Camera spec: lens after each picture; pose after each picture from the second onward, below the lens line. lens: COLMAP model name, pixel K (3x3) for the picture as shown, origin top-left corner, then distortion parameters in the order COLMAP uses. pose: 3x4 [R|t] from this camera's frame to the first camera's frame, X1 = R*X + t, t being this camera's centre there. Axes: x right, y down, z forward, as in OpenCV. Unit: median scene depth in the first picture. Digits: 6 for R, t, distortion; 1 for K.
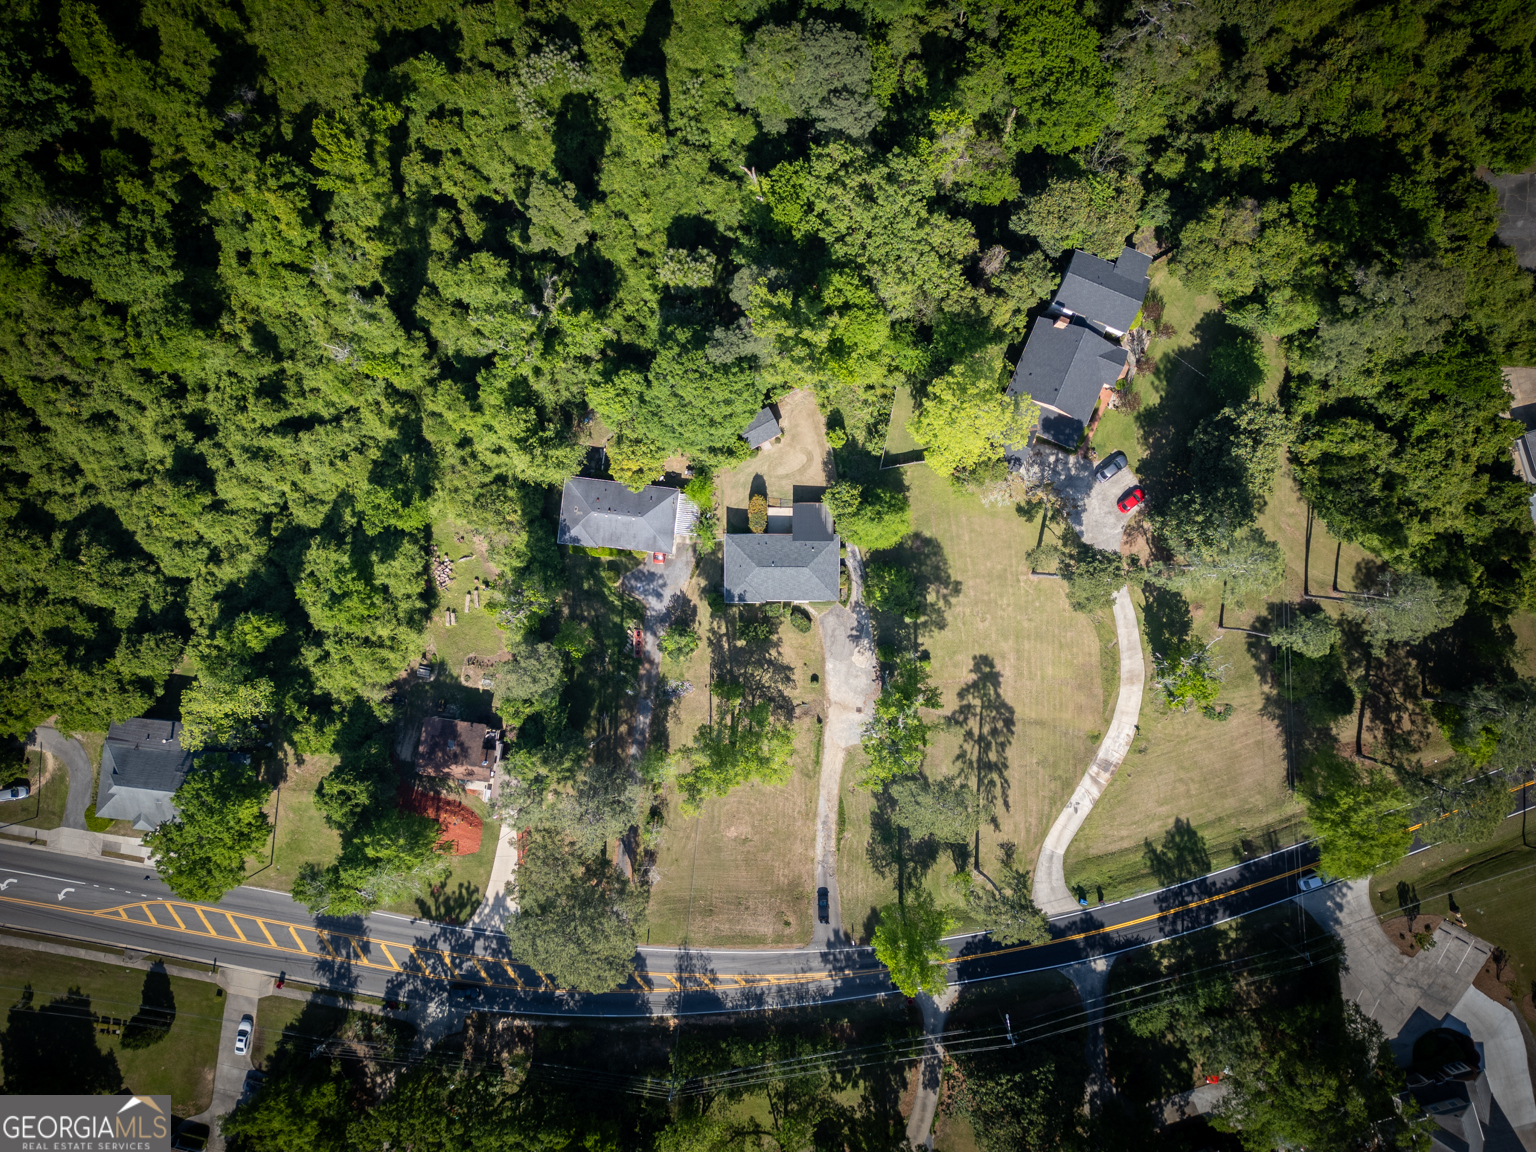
lens RADIAL K [[1058.1, 0, 767.7], [0, 1058.1, 575.3], [0, 0, 1]] dist [0.009764, -0.016001]
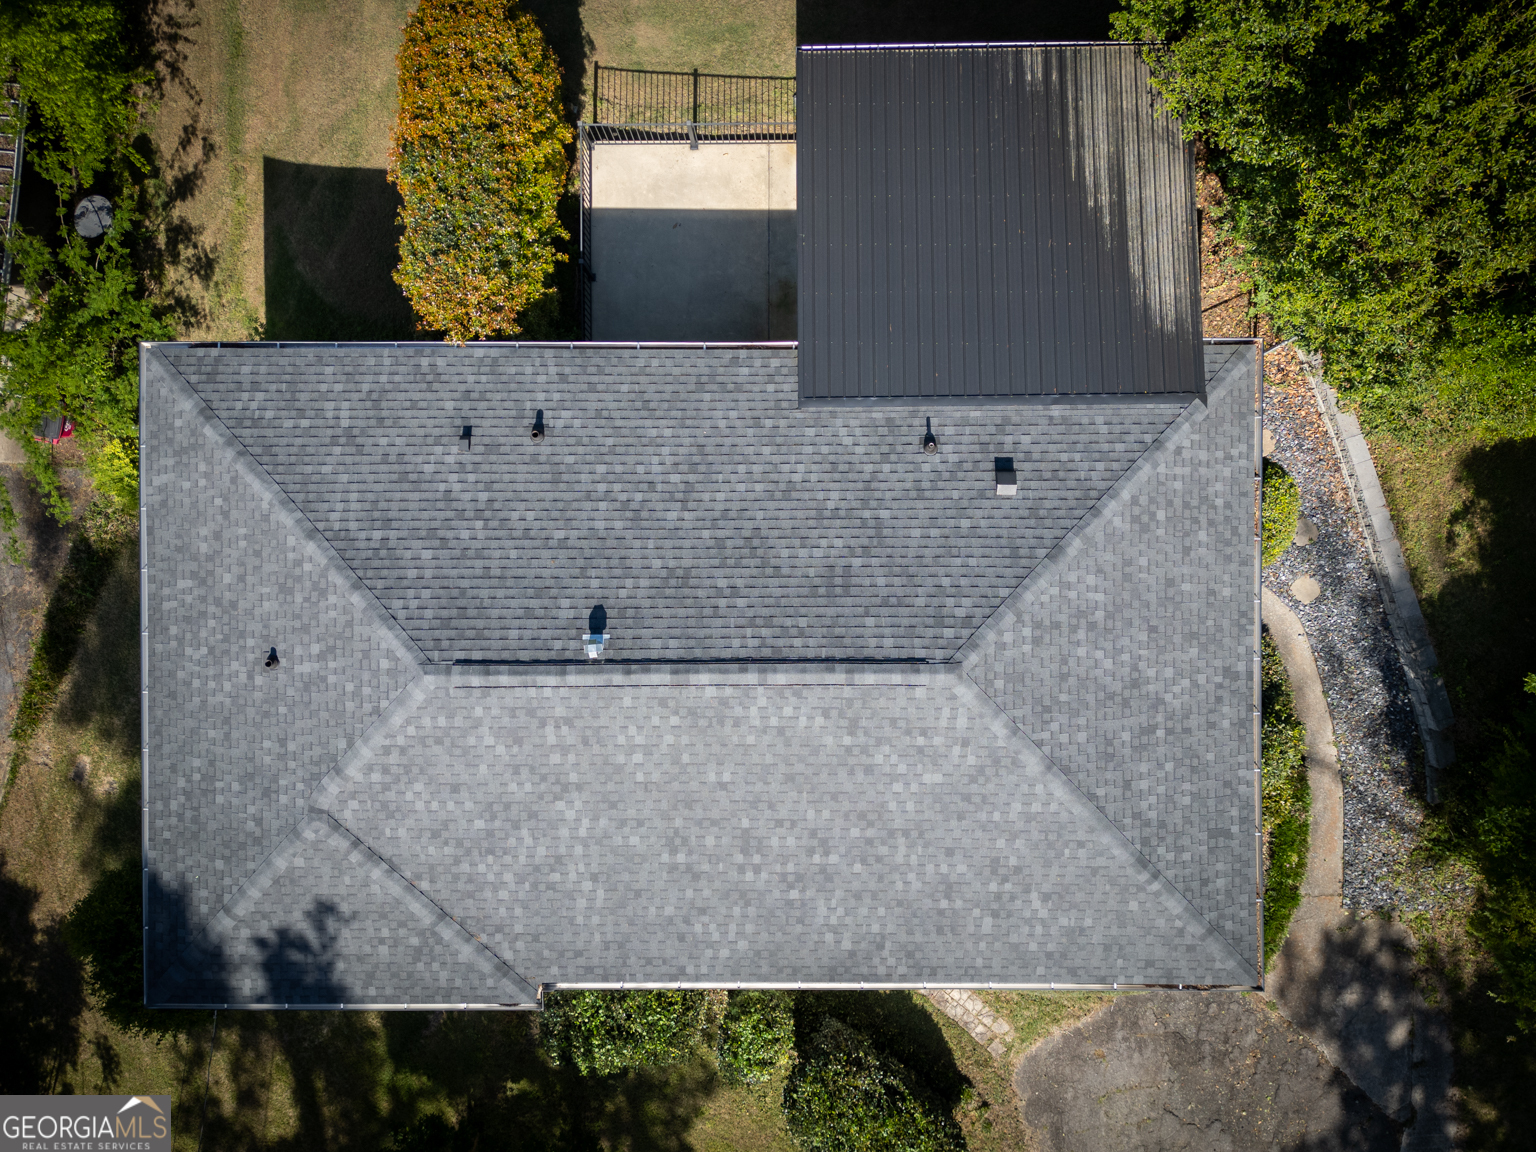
lens RADIAL K [[1058.1, 0, 767.9], [0, 1058.1, 574.7], [0, 0, 1]] dist [0.009764, -0.016001]
pose [[0.999939, -0.005364, -0.009660, 0.020898], [0.005071, 0.999536, -0.030046, -0.012782], [0.009817, 0.029995, 0.999502, 0.884856]]
